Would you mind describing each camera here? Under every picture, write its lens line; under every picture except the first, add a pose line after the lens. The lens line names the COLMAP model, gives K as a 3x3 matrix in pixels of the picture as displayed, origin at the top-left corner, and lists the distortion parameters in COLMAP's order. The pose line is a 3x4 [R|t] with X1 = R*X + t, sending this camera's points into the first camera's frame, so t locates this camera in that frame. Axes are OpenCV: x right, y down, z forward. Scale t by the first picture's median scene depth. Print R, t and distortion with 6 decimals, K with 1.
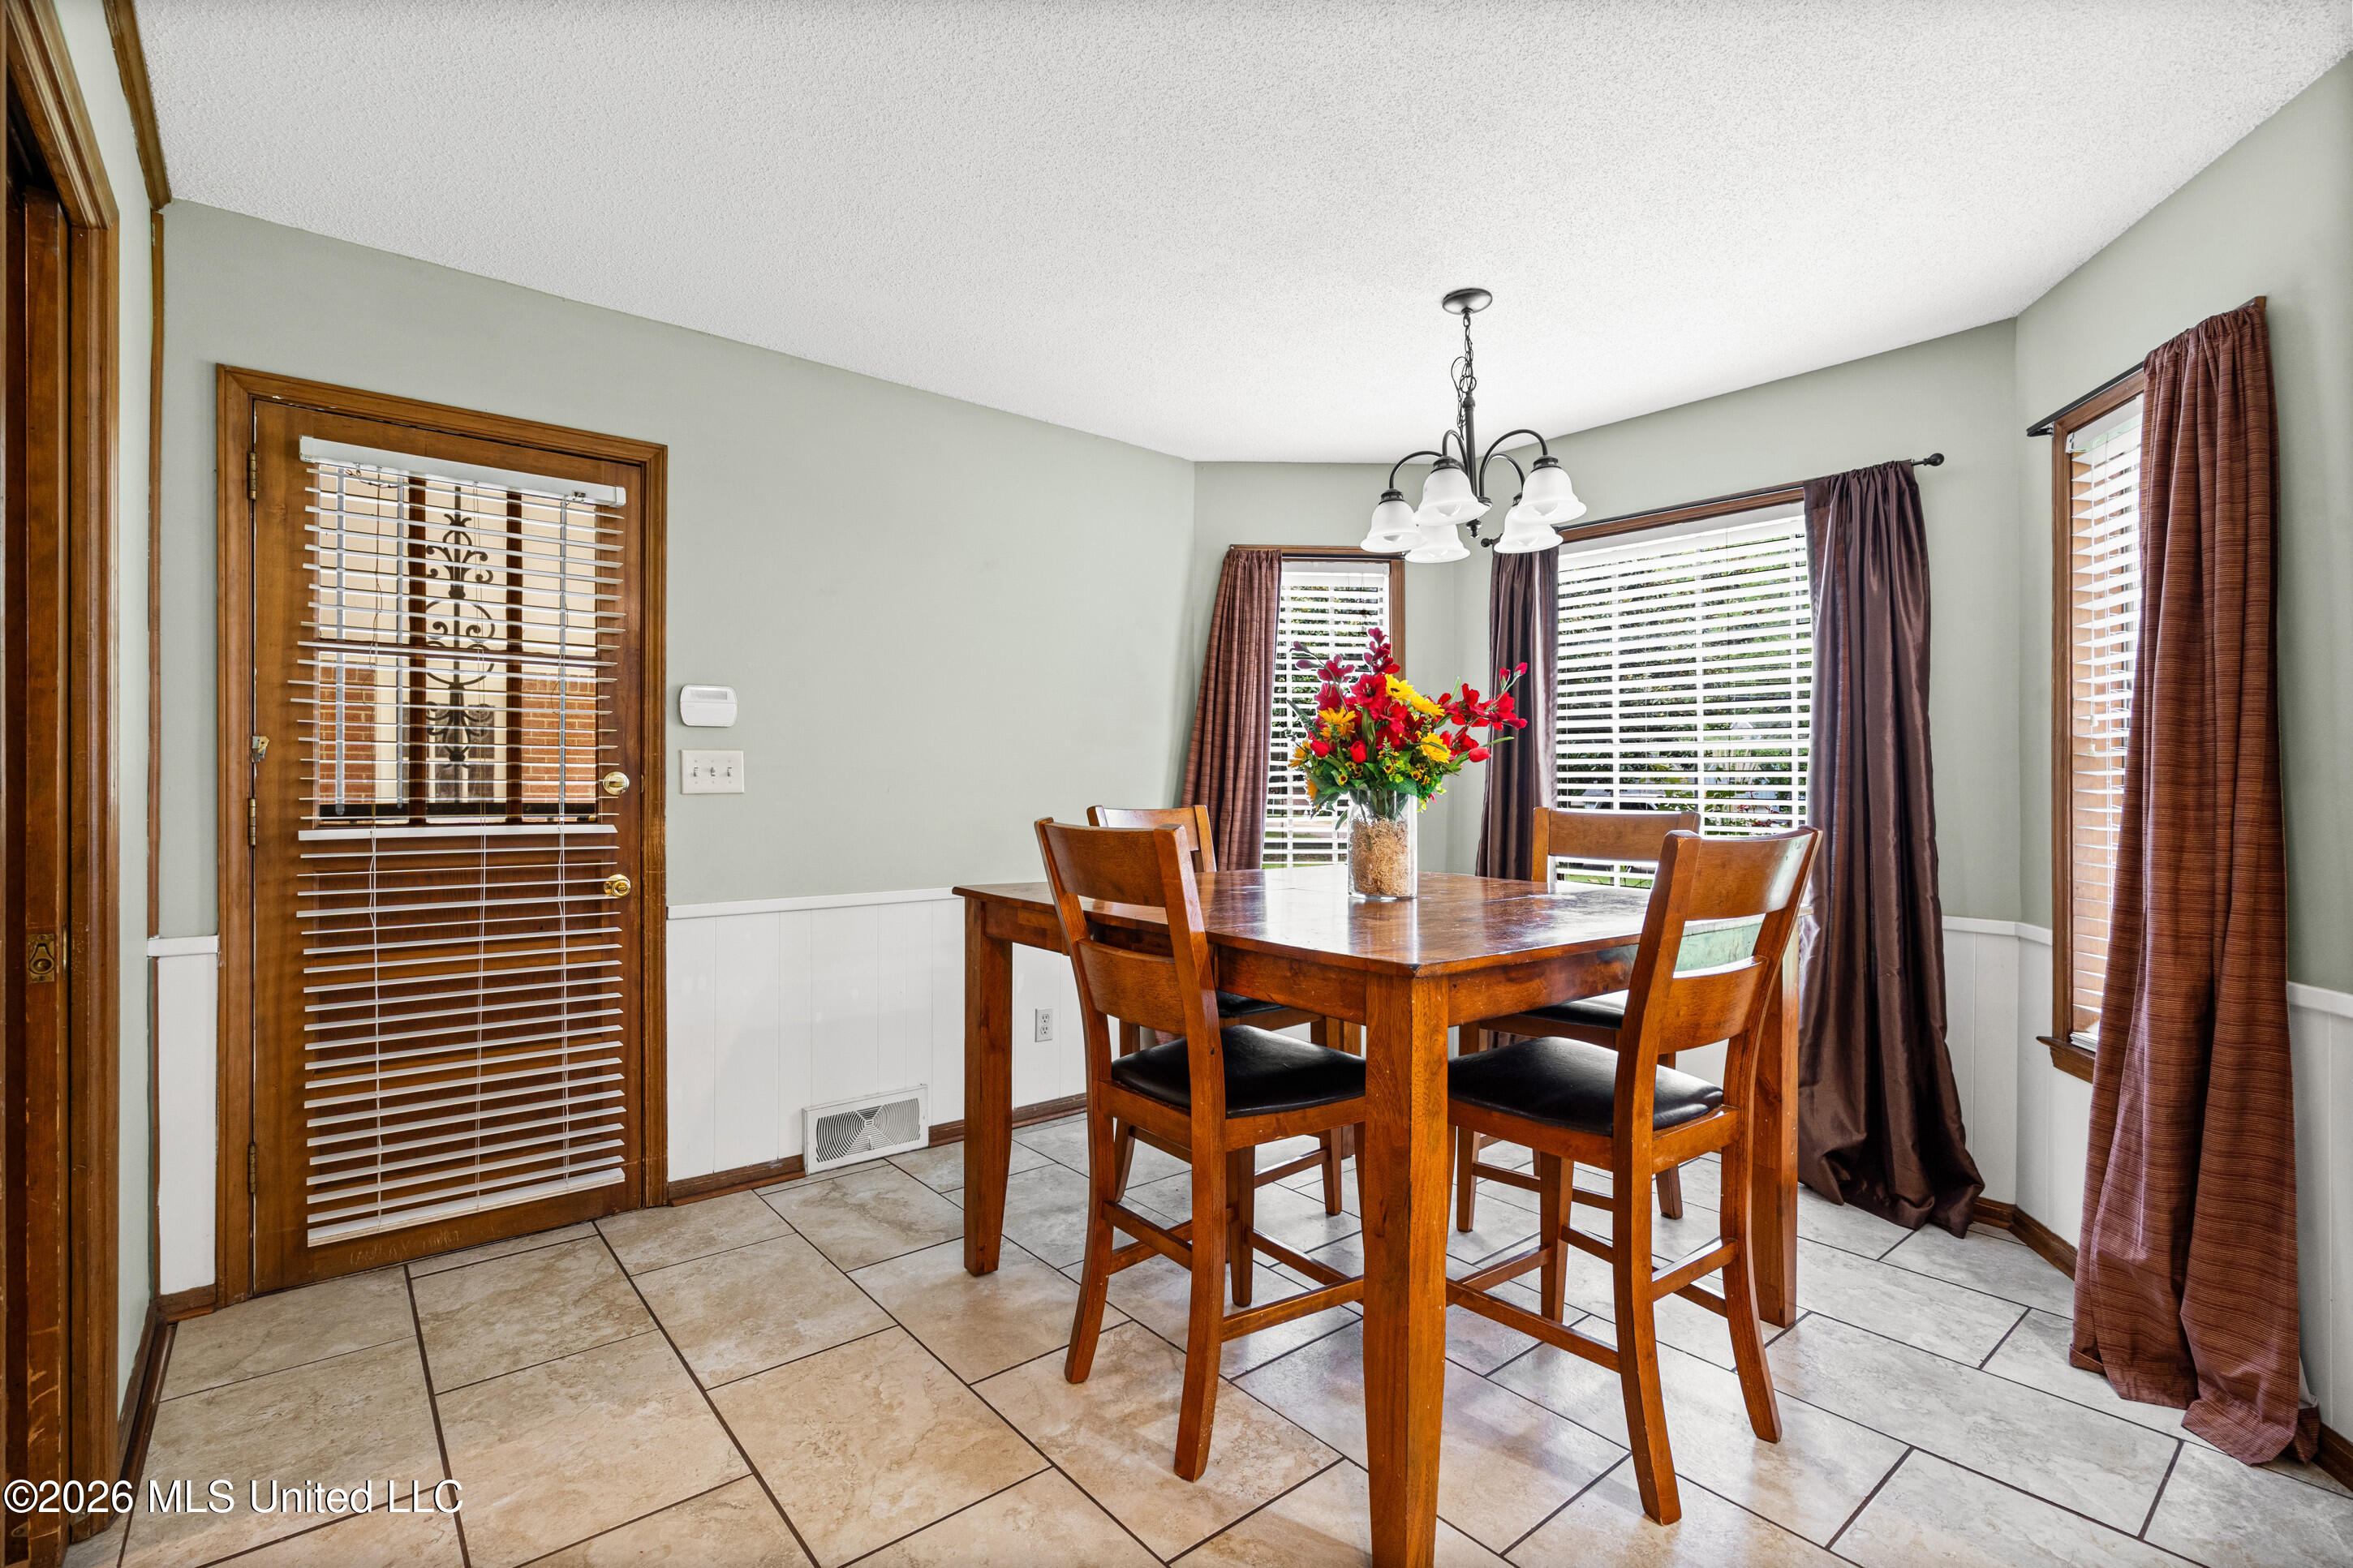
lens RADIAL K [[1073.4, 0, 1171.0], [0, 1073.4, 774.8], [0, 0, 1]] dist [-0.010641, 0.002546]
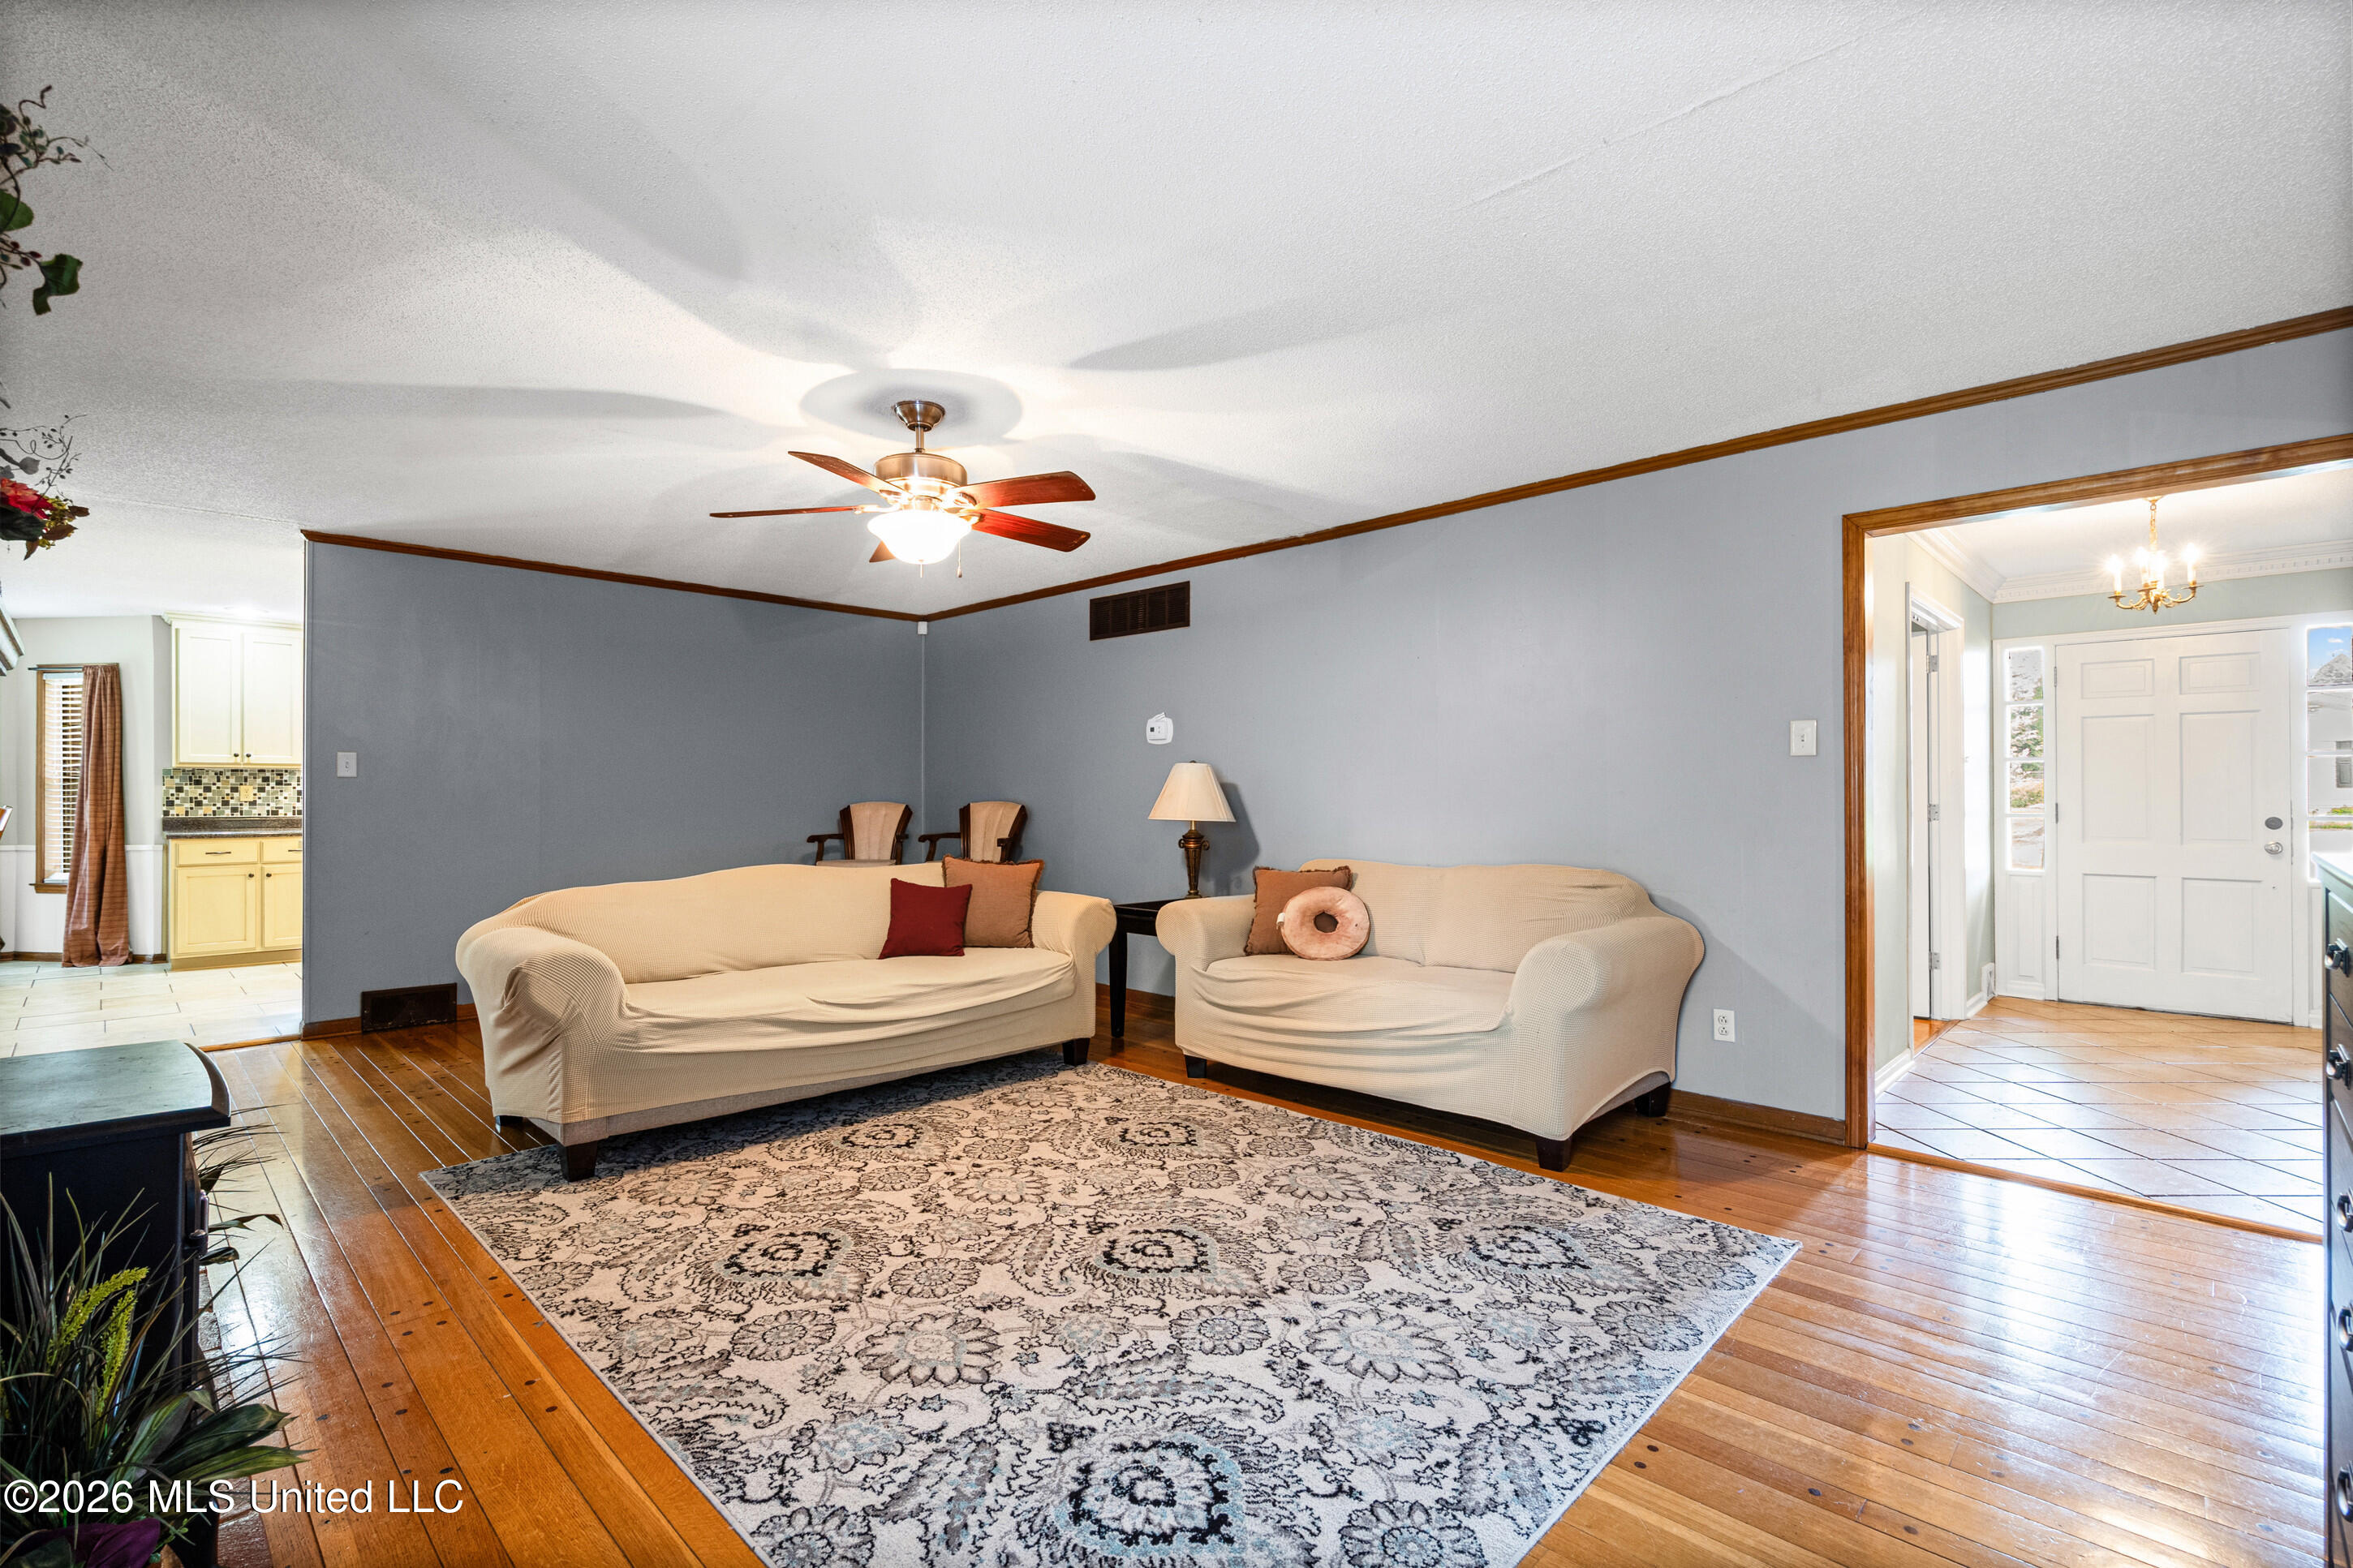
lens RADIAL K [[1073.4, 0, 1152.5], [0, 1073.4, 784.6], [0, 0, 1]] dist [-0.010641, 0.002546]
pose [[-0.096198, 0.005452, 0.995347, -2.997932], [-0.003950, 0.999975, -0.005859, -0.015128], [-0.995354, -0.004496, -0.096174, -2.220222]]
